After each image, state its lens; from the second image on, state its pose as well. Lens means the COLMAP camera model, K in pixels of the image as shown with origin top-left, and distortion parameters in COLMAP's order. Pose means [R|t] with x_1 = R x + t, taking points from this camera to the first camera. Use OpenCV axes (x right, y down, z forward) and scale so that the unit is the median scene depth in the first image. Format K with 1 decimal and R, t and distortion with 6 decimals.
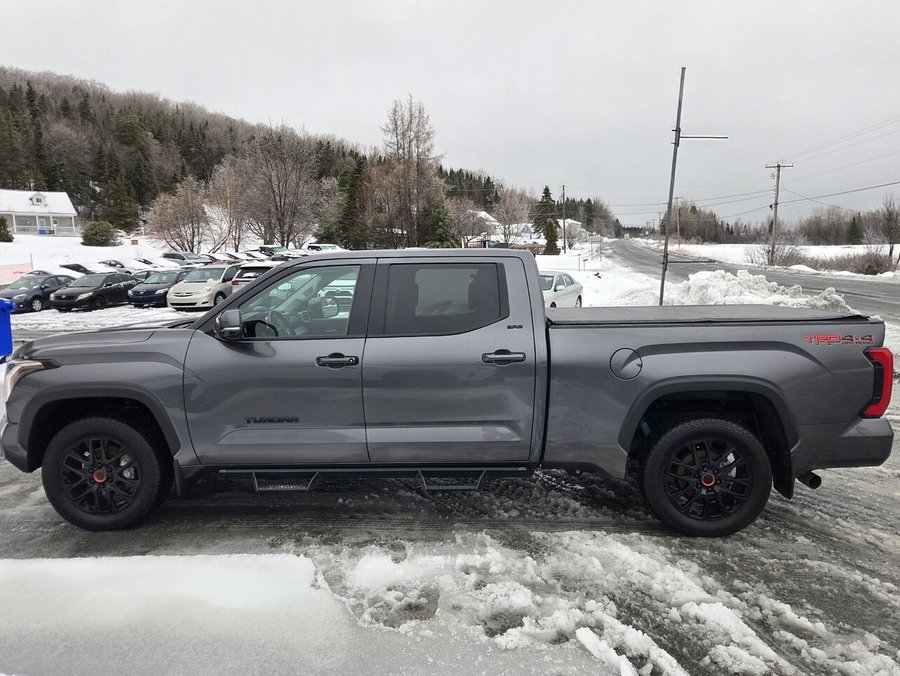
lens RADIAL K [[645.2, 0, 450.2], [0, 645.2, 336.4], [0, 0, 1]] dist [0.044184, -0.017385]
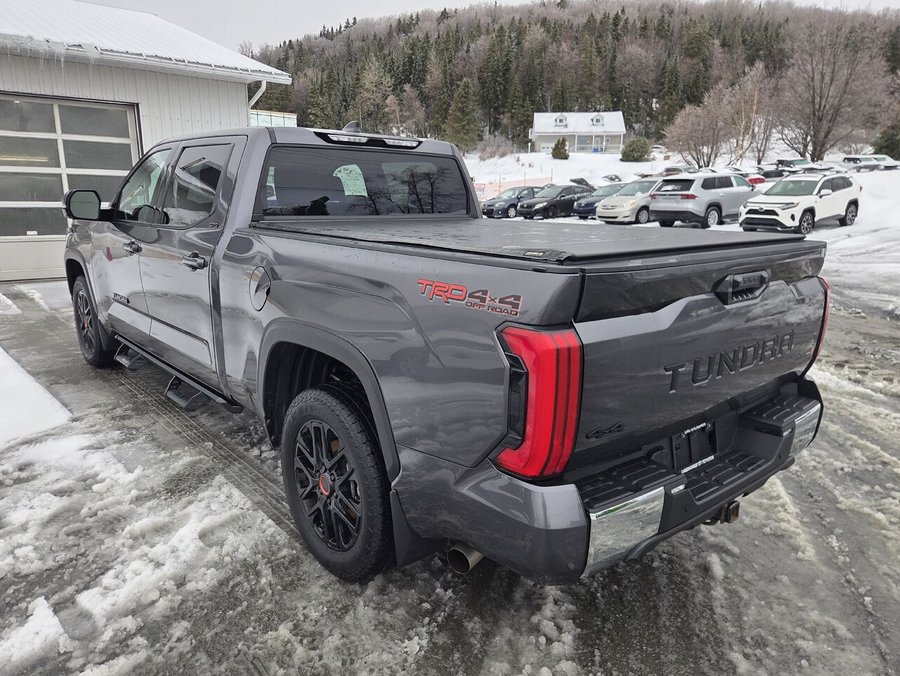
lens RADIAL K [[645.2, 0, 448.8], [0, 645.2, 342.5], [0, 0, 1]] dist [0.044184, -0.017385]
pose [[0.684363, 0.191123, -0.703647, 0.149615], [-0.097519, 0.980357, 0.171436, -0.006621], [0.722591, -0.048705, 0.689558, 0.108313]]
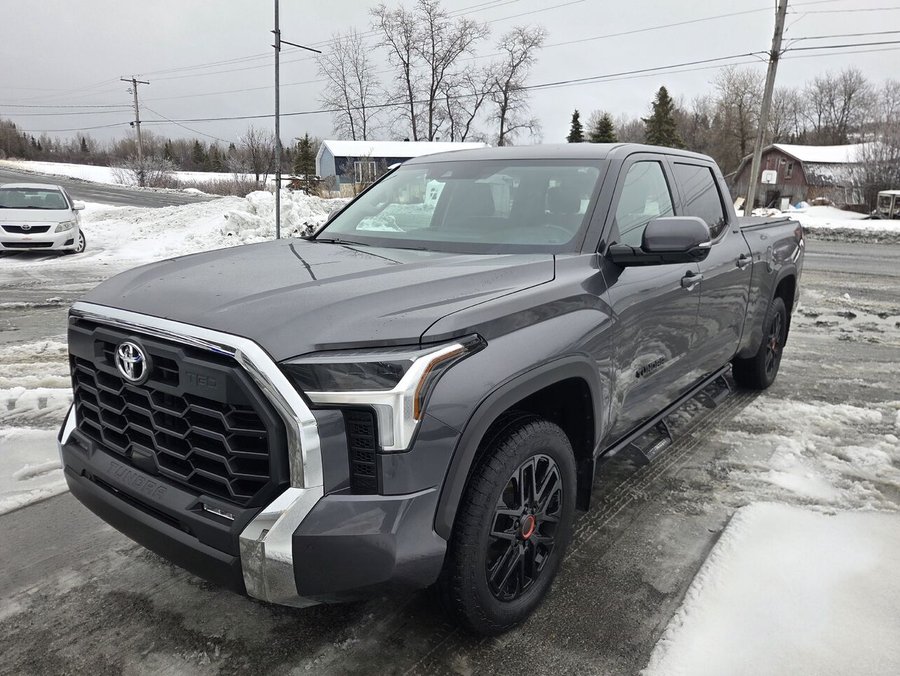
lens RADIAL K [[645.2, 0, 456.9], [0, 645.2, 345.8], [0, 0, 1]] dist [0.044184, -0.017385]
pose [[0.568092, -0.175219, 0.804096, -0.171783], [0.071177, 0.983871, 0.164107, -0.006545], [-0.819881, -0.035995, 0.571401, 0.127486]]
